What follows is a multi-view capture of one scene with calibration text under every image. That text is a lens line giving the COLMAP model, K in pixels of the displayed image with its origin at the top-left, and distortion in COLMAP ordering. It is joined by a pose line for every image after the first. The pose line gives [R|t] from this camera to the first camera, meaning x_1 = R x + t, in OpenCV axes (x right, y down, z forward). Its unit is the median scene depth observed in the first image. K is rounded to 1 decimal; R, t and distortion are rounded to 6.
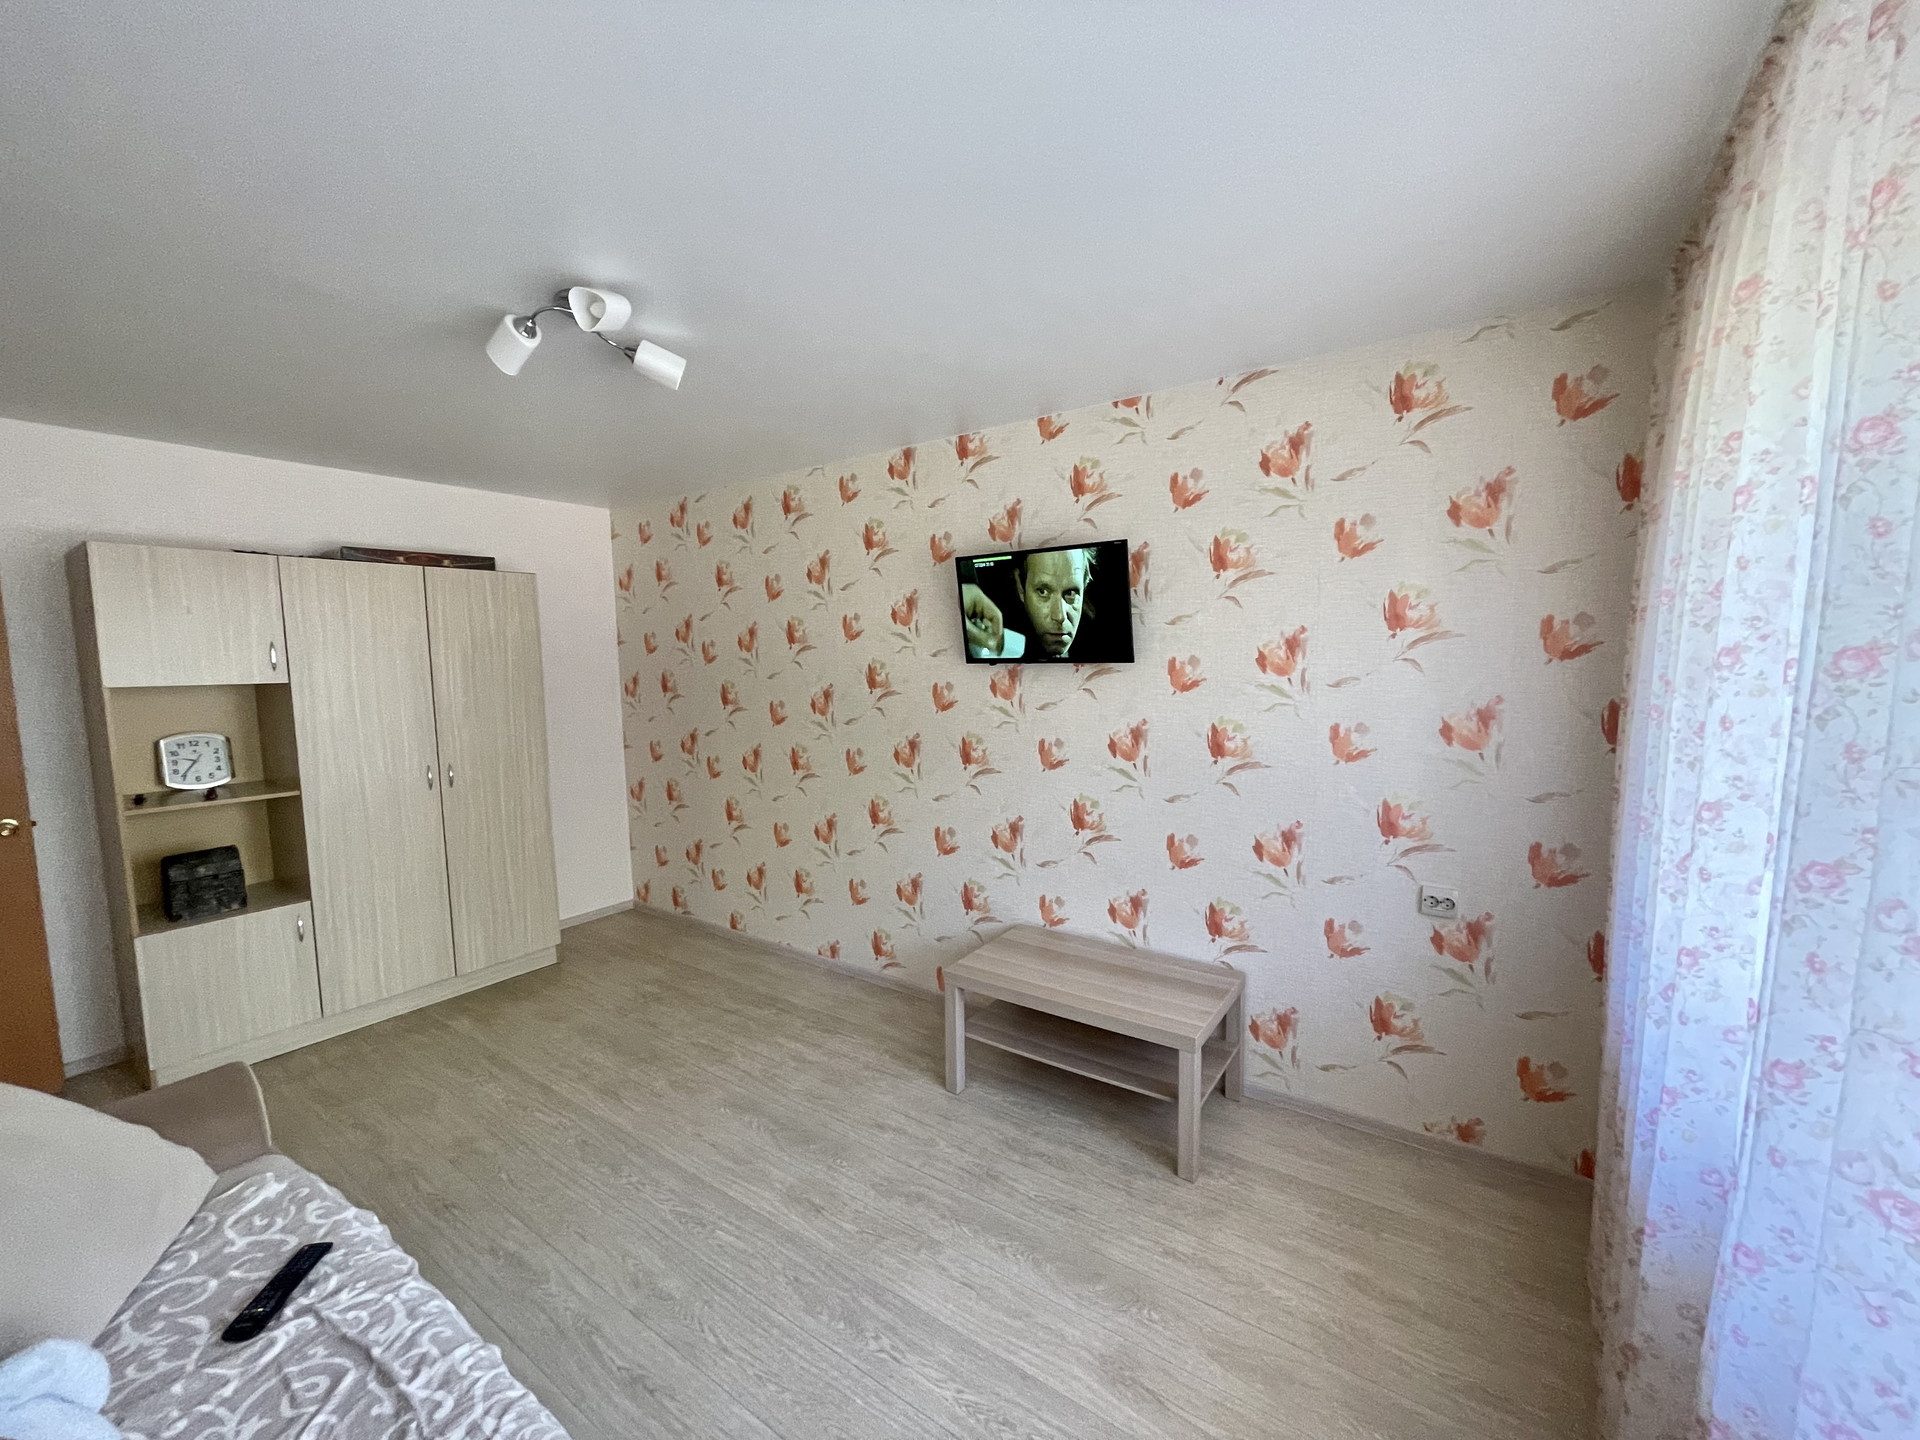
lens RADIAL K [[773.6, 0, 954.2], [0, 773.6, 724.2], [0, 0, 1]] dist [-0.003626, 0.001451]
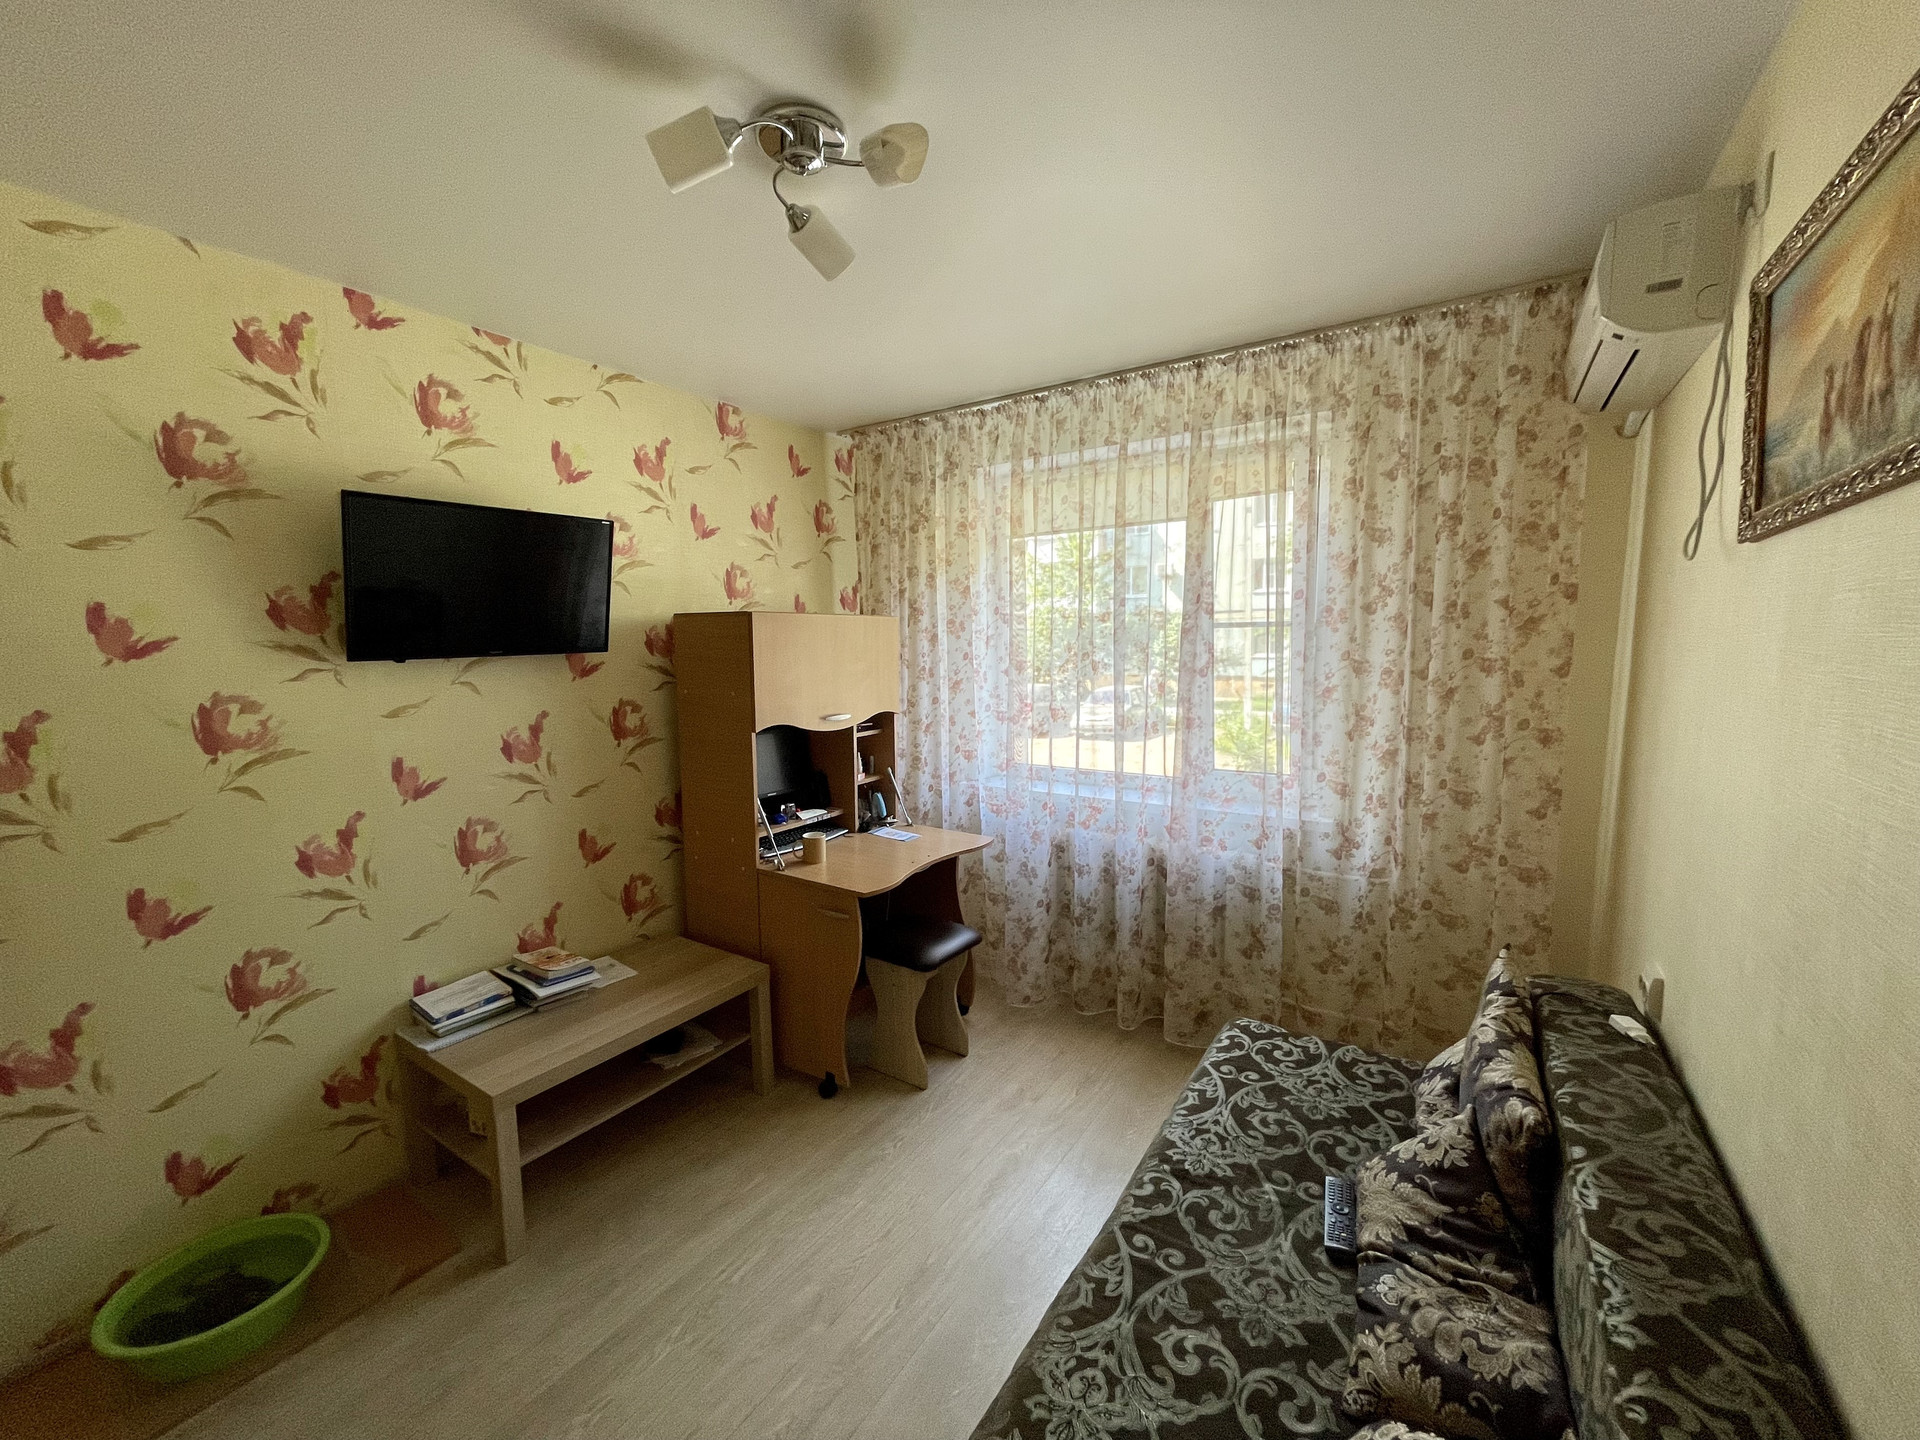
lens RADIAL K [[773.6, 0, 956.2], [0, 773.6, 720.1], [0, 0, 1]] dist [-0.003626, 0.001451]
pose [[-0.031090, -0.083960, 0.995984, -0.626479], [0.100799, 0.991122, 0.086697, -0.024854], [-0.994421, 0.103089, -0.022351, 0.535497]]
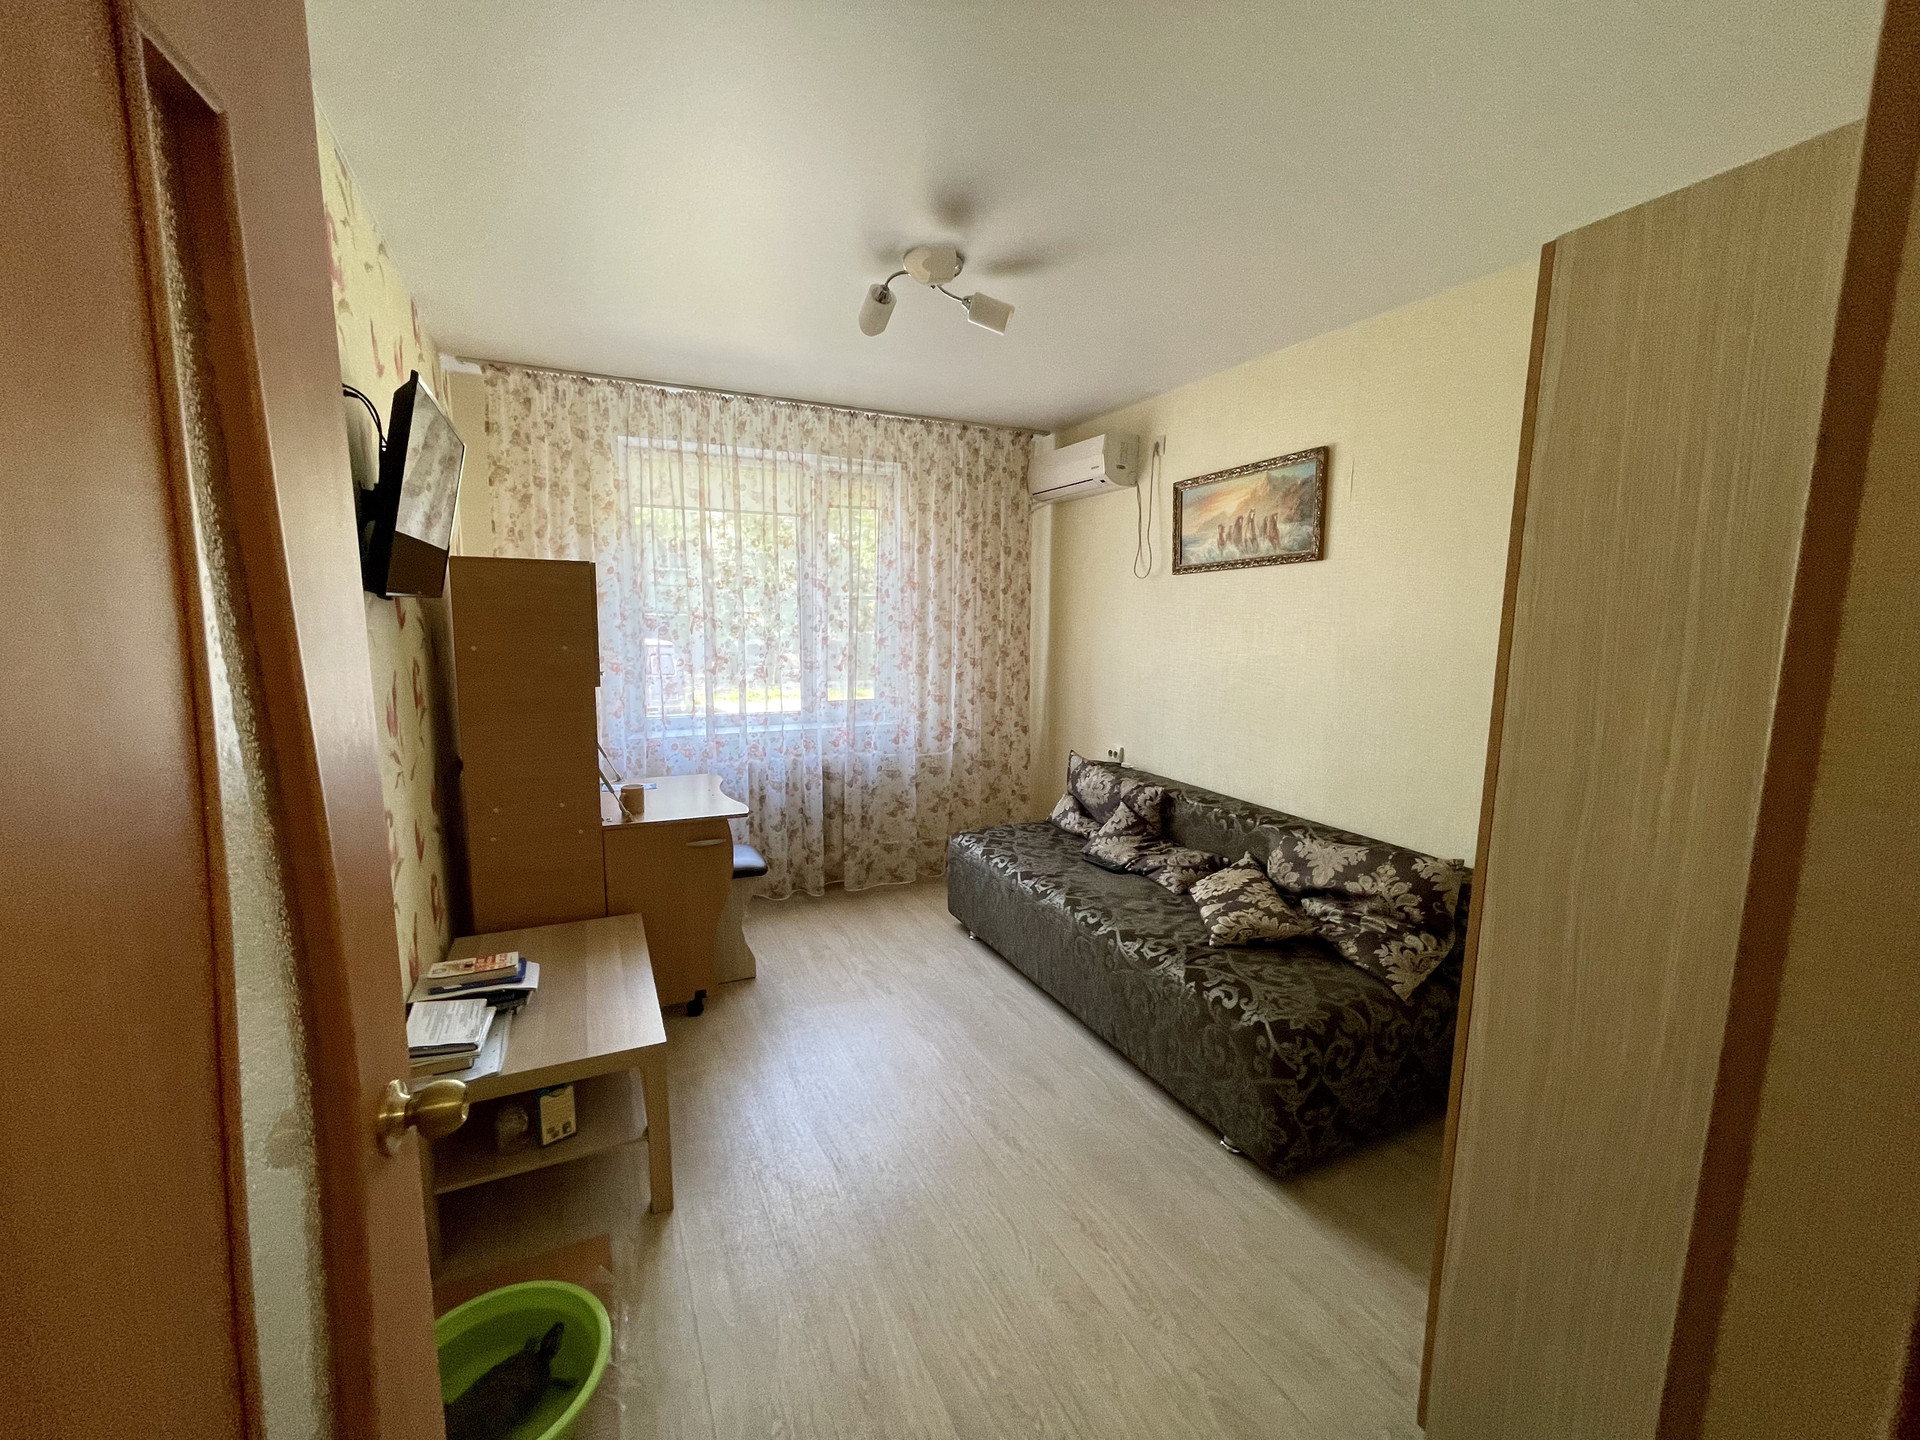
lens RADIAL K [[773.6, 0, 950.4], [0, 773.6, 718.1], [0, 0, 1]] dist [-0.003626, 0.001451]
pose [[-0.873327, -0.052574, 0.484288, -0.505087], [0.049033, 0.979623, 0.194768, -0.072623], [-0.484660, 0.193842, -0.852954, 1.311858]]
